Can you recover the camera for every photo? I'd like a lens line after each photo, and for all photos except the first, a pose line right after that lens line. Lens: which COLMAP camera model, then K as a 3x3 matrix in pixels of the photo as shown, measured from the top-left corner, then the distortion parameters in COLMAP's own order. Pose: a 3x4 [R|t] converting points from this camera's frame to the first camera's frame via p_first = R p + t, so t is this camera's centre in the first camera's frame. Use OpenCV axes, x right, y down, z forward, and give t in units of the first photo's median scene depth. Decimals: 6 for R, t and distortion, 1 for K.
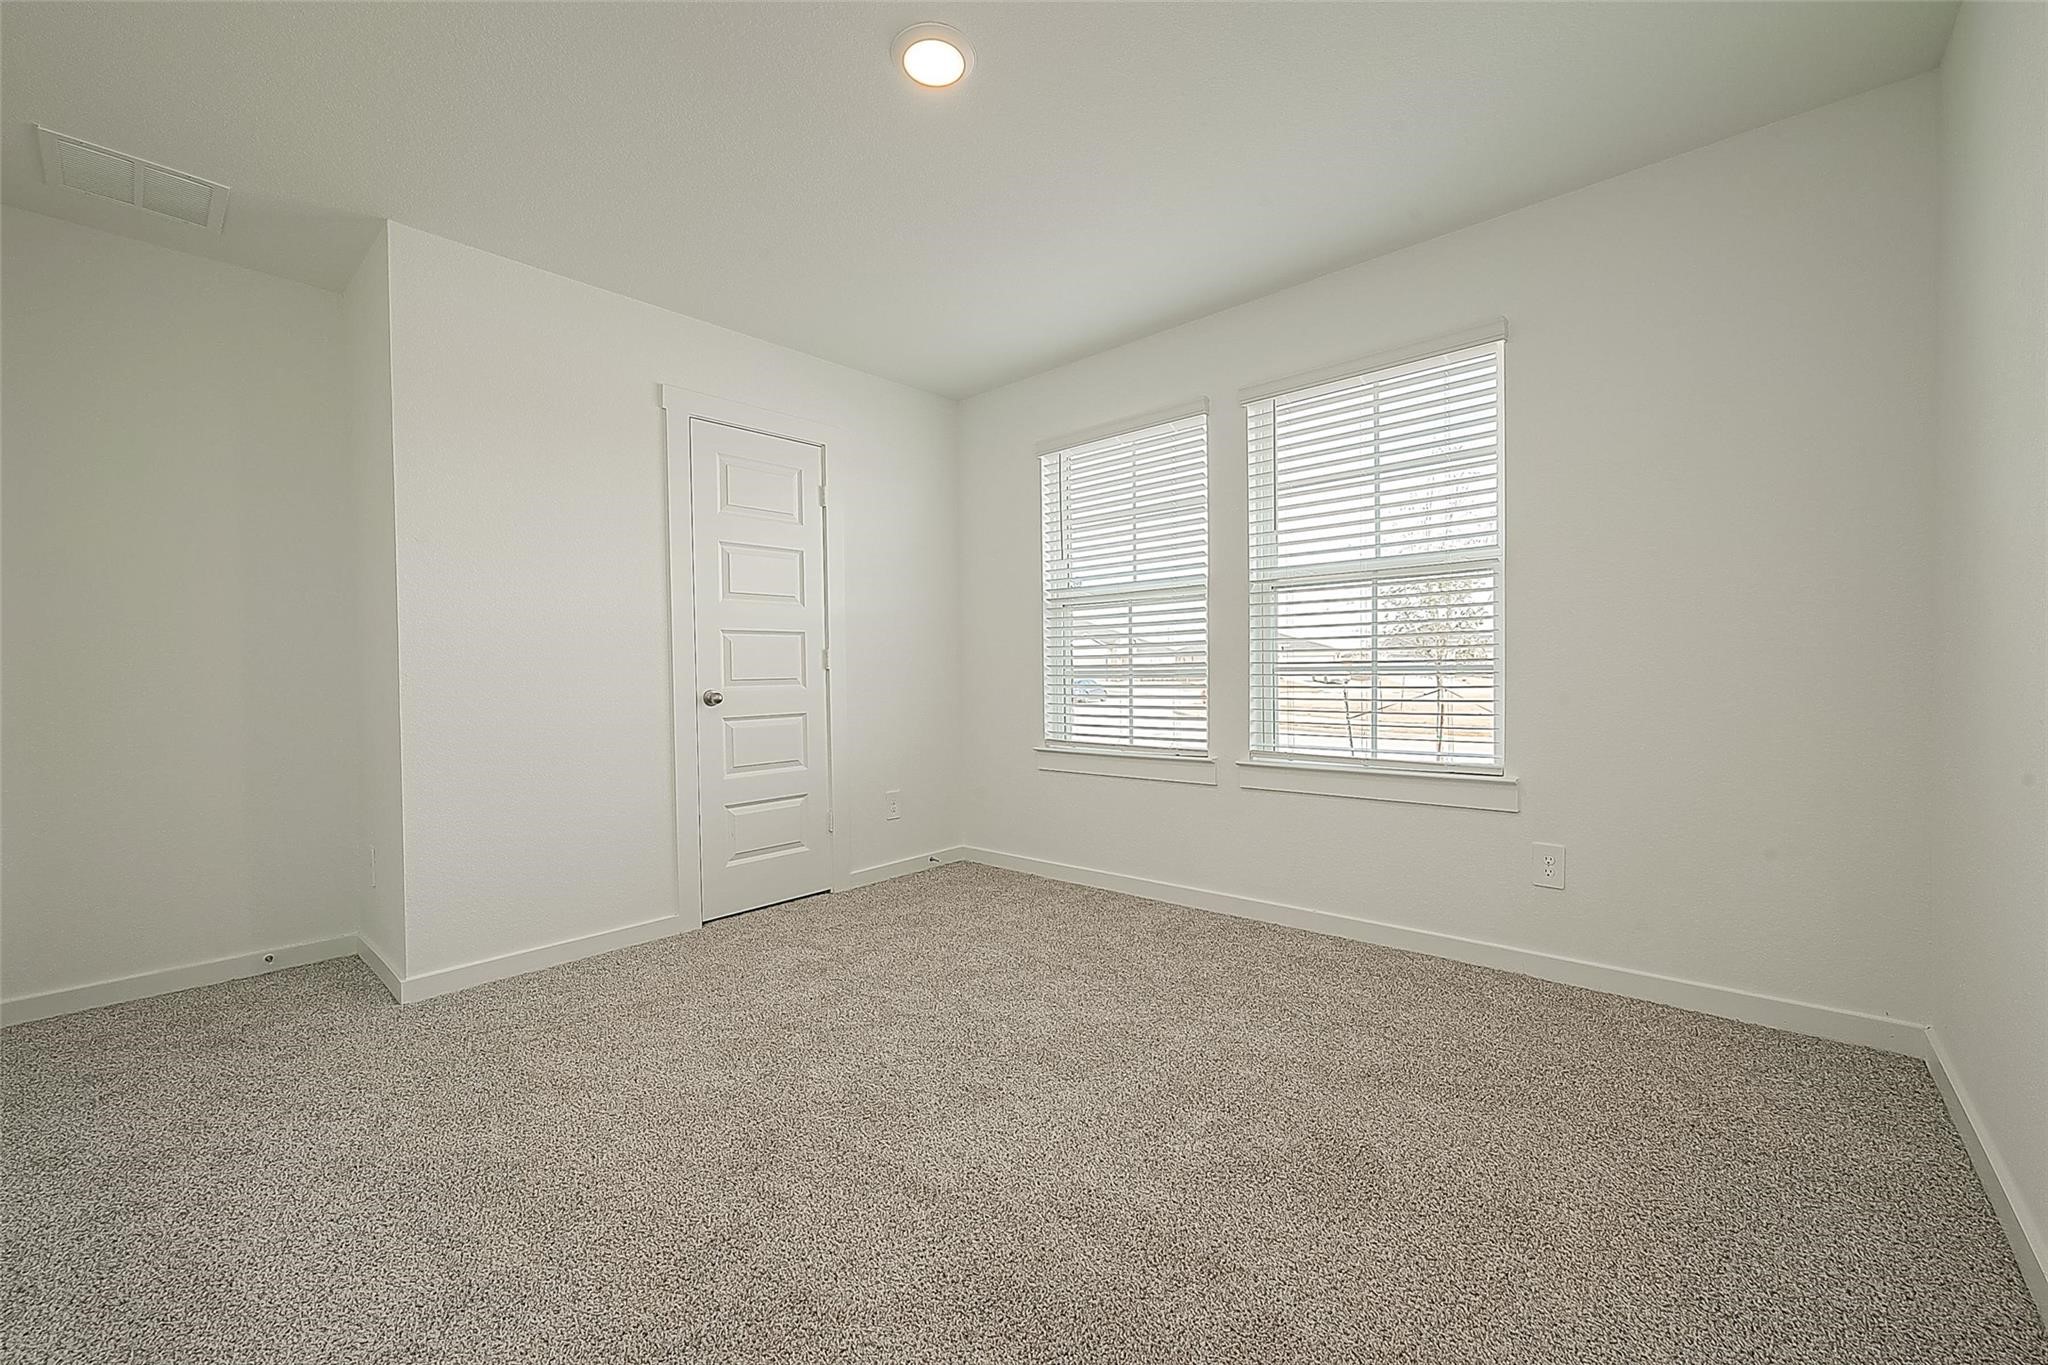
lens RADIAL K [[805.4, 0, 1022.5], [0, 805.4, 679.2], [0, 0, 1]] dist [0.003458, 0.000477]
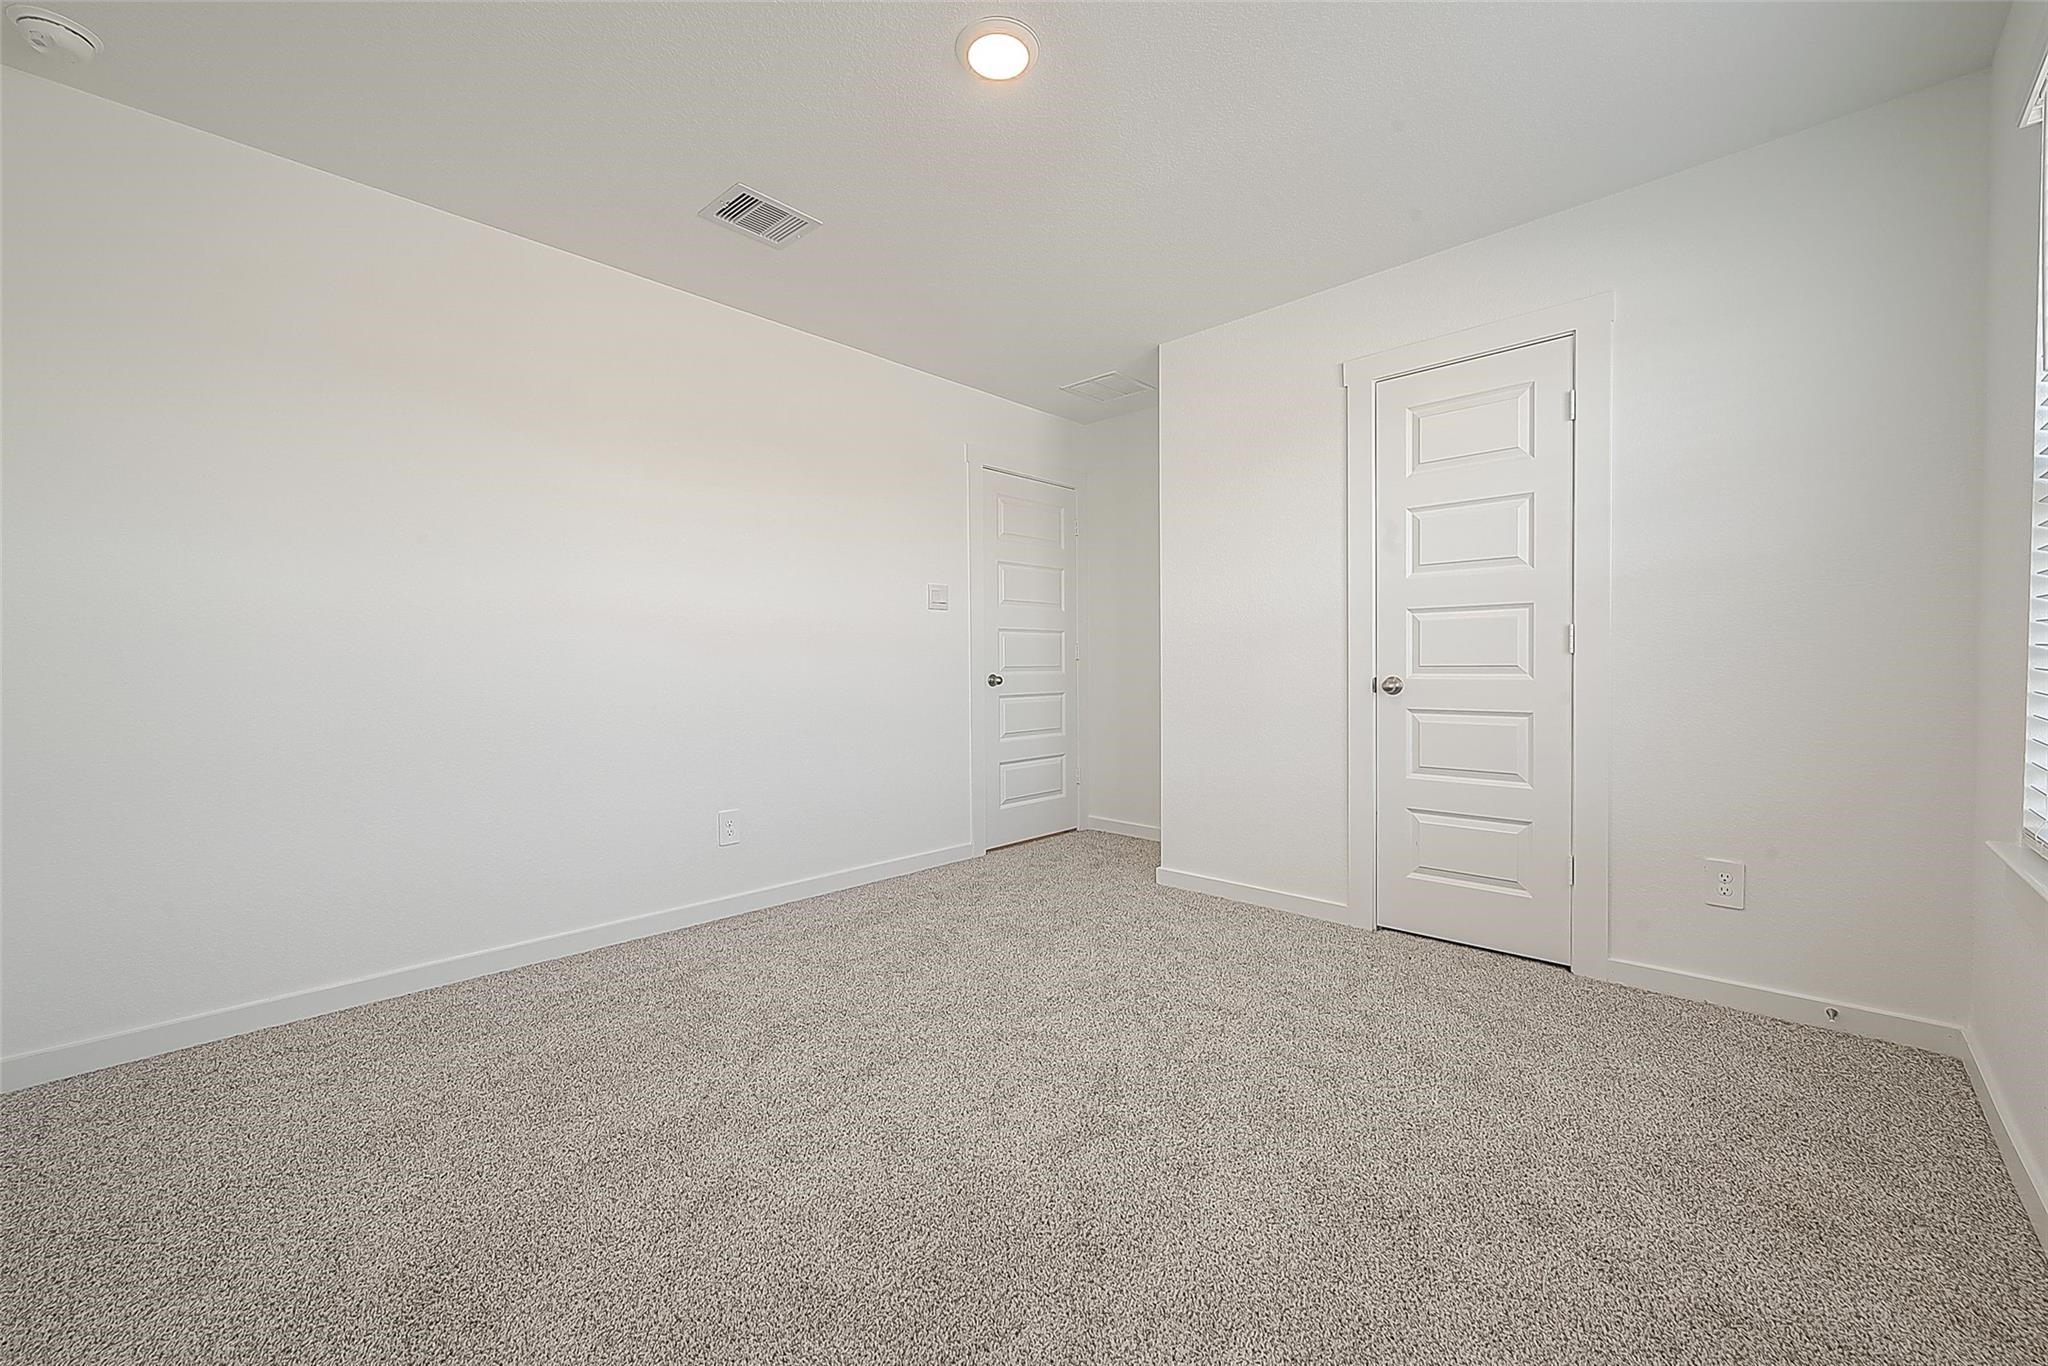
lens RADIAL K [[805.4, 0, 1022.6], [0, 805.4, 674.1], [0, 0, 1]] dist [0.003458, 0.000477]
pose [[-0.026453, 0.027816, -0.999263, 0.520808], [-0.003615, 0.999604, 0.027922, -0.012922], [0.999644, 0.004351, -0.026342, 0.599567]]
